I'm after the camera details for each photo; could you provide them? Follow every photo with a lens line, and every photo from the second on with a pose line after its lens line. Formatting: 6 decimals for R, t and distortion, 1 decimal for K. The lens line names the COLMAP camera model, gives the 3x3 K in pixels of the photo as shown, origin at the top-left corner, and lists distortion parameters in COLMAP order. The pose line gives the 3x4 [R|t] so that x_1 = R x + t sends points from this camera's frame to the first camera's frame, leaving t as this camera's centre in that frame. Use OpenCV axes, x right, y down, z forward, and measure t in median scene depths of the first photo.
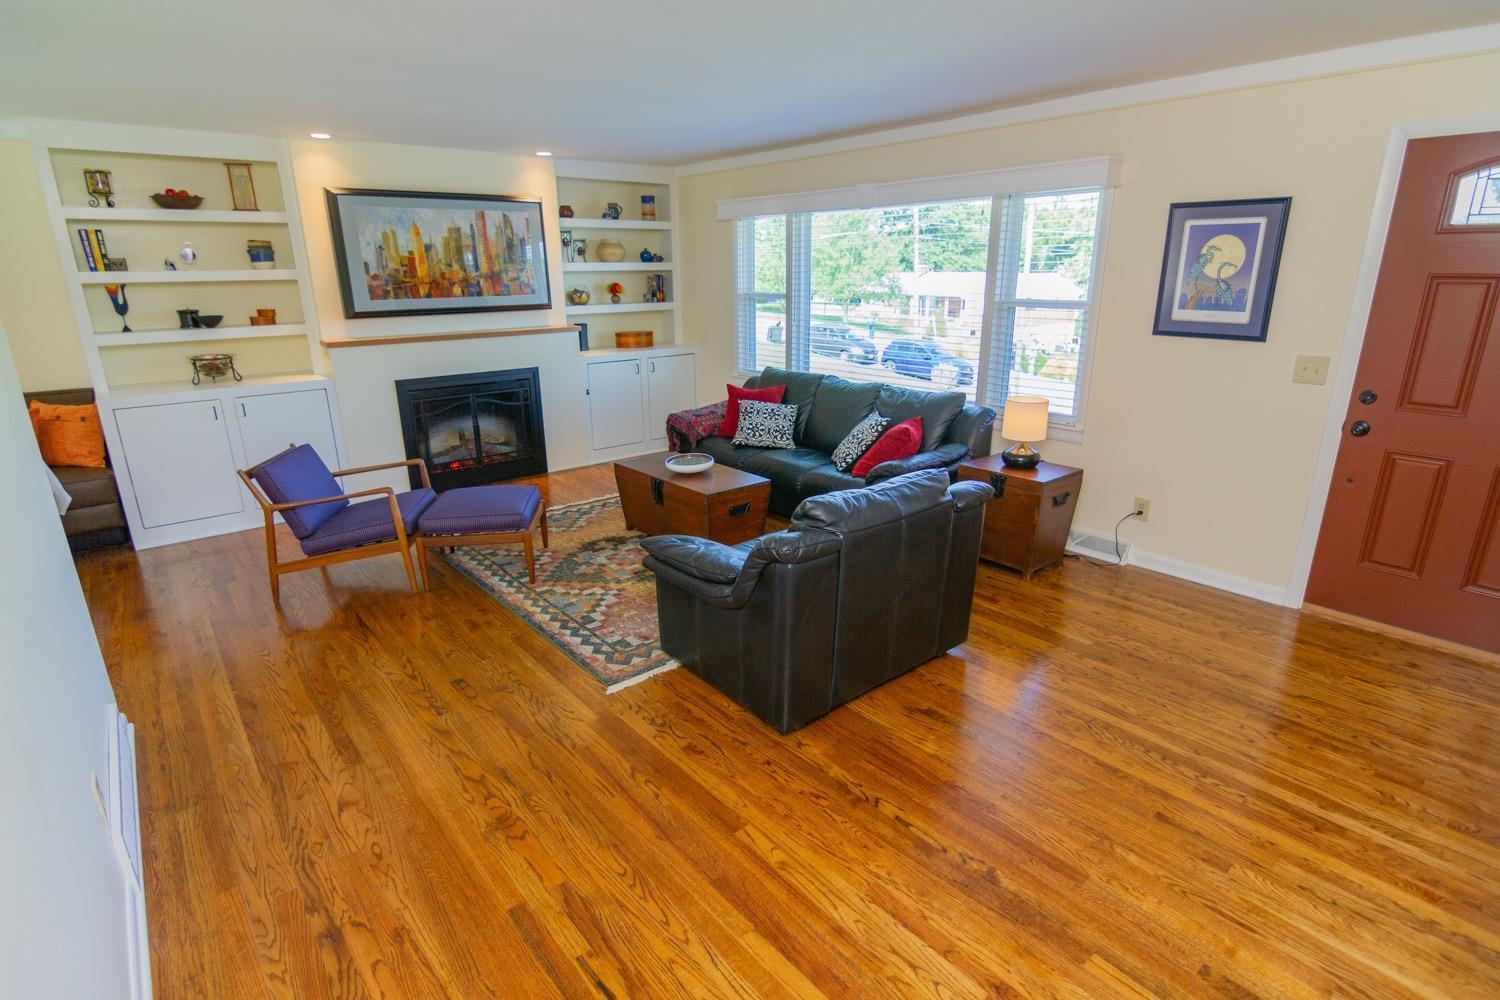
lens RADIAL K [[756.0, 0, 752.9], [0, 756.0, 501.4], [0, 0, 1]] dist [-0.009301, -0.001694]
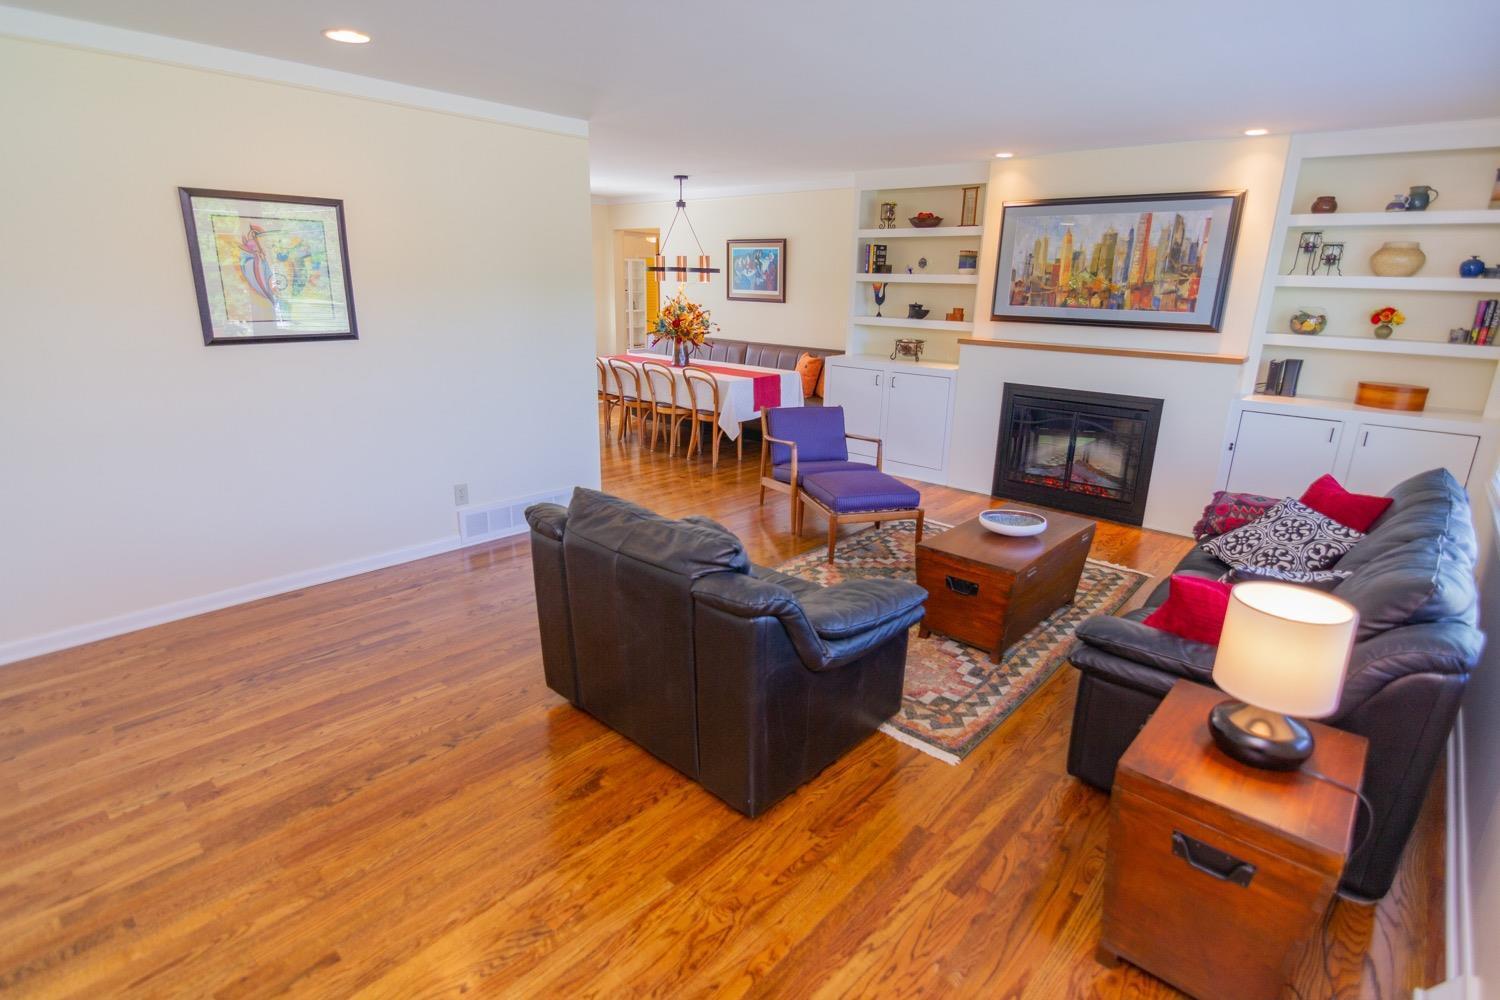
lens RADIAL K [[756.0, 0, 751.3], [0, 756.0, 504.3], [0, 0, 1]] dist [-0.009301, -0.001694]
pose [[0.142977, 0.294692, -0.944836, 0.511220], [-0.313366, 0.919009, 0.239216, -0.143394], [0.938807, 0.261877, 0.223743, 0.473741]]
